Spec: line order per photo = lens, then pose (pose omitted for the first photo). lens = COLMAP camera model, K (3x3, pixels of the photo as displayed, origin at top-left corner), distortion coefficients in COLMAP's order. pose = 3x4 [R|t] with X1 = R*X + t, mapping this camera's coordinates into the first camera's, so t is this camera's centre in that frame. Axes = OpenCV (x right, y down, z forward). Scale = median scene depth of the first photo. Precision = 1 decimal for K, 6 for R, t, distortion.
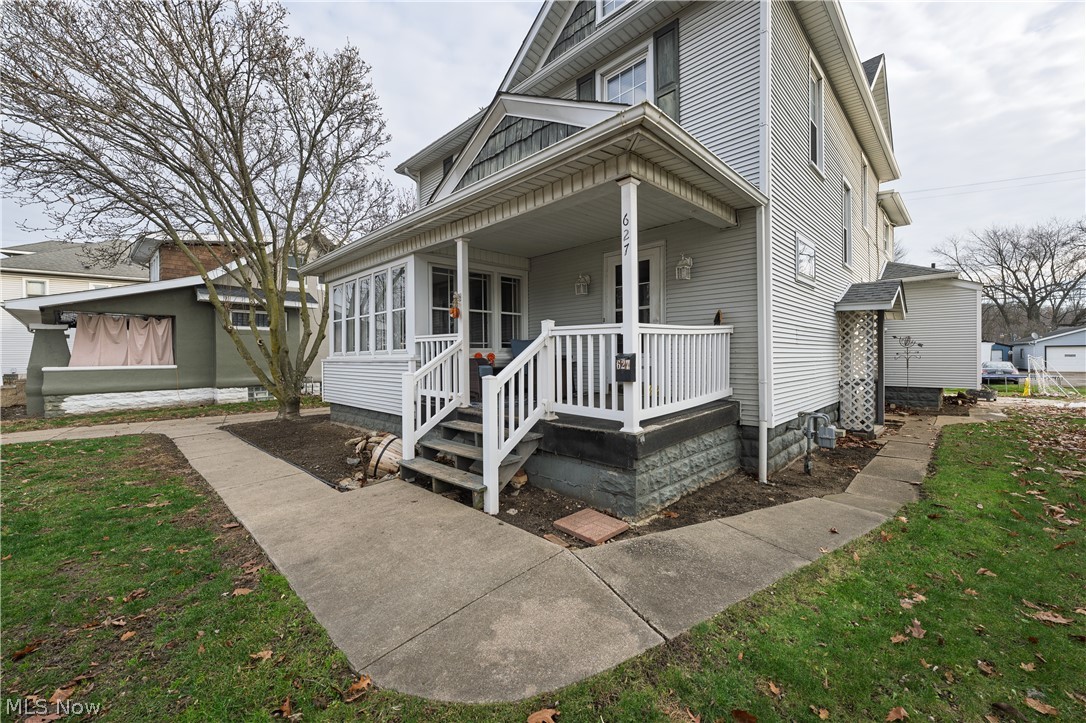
lens RADIAL K [[430.1, 0, 540.8], [0, 430.1, 359.4], [0, 0, 1]] dist [-0.000610, 0.000053]
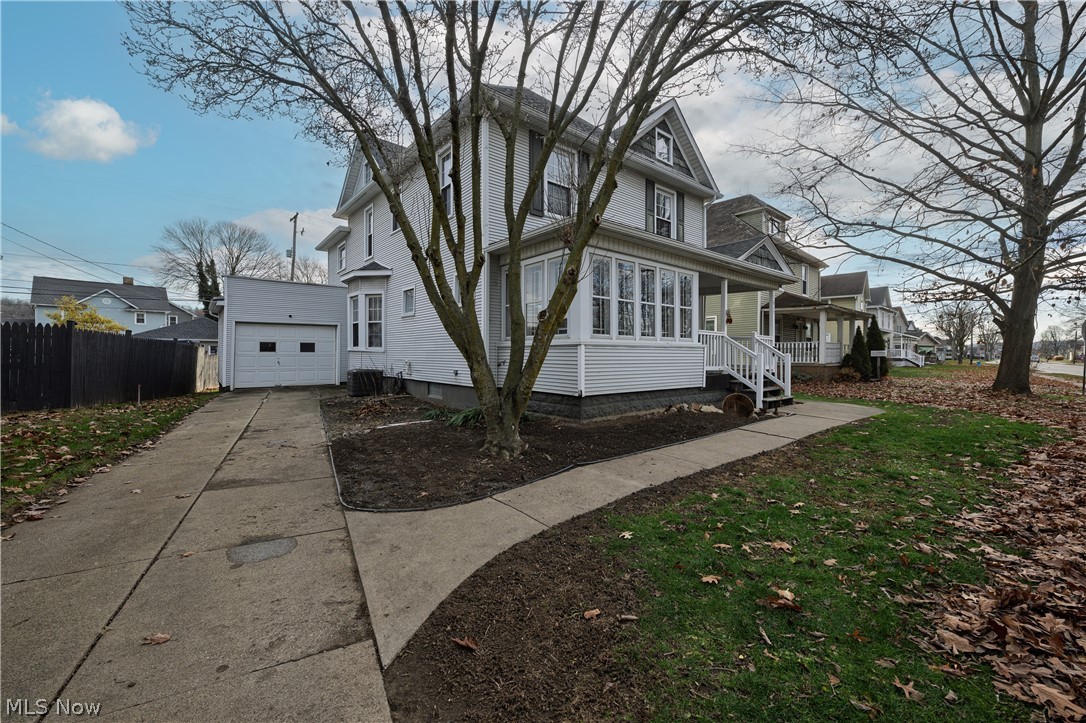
lens RADIAL K [[414.7, 0, 544.4], [0, 414.7, 342.7], [0, 0, 1]] dist [-0.000043, 0.000013]
pose [[0.105971, 0.009212, 0.994327, -1.287252], [-0.007345, 0.999937, -0.008481, 0.005090], [-0.994342, -0.006404, 0.106032, 1.012516]]
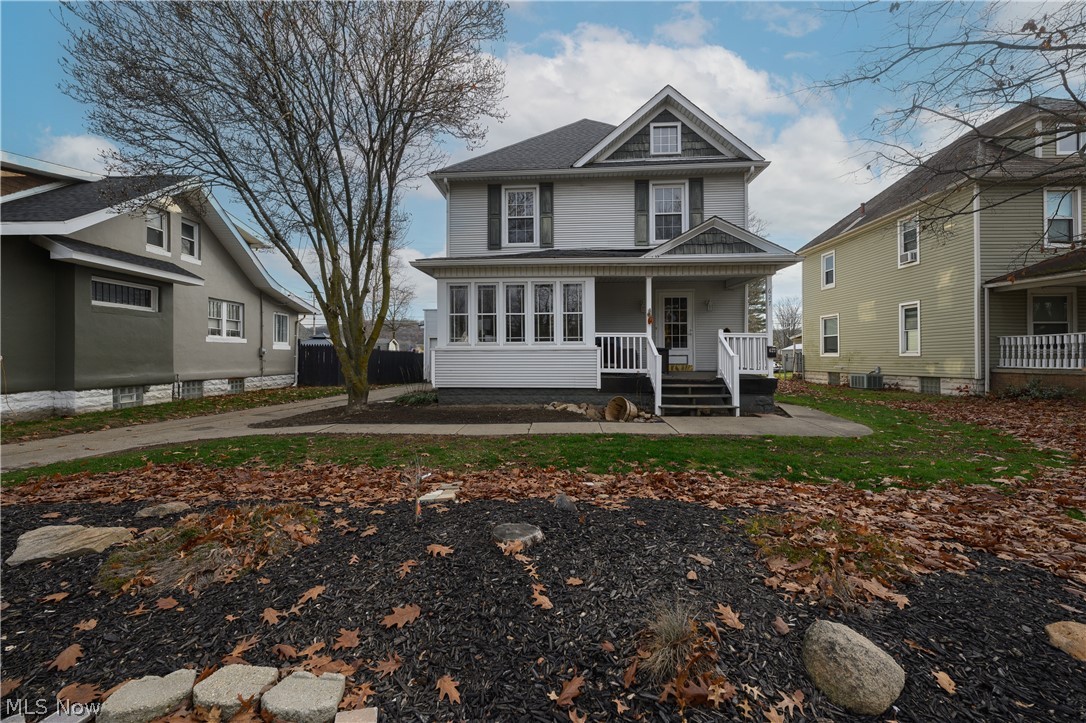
lens RADIAL K [[430.1, 0, 540.8], [0, 430.1, 359.4], [0, 0, 1]] dist [-0.000610, 0.000053]
pose [[0.755858, 0.005492, 0.654713, -1.038018], [-0.001784, 0.999978, -0.006329, 0.033869], [-0.654734, 0.003616, 0.755851, 0.003321]]
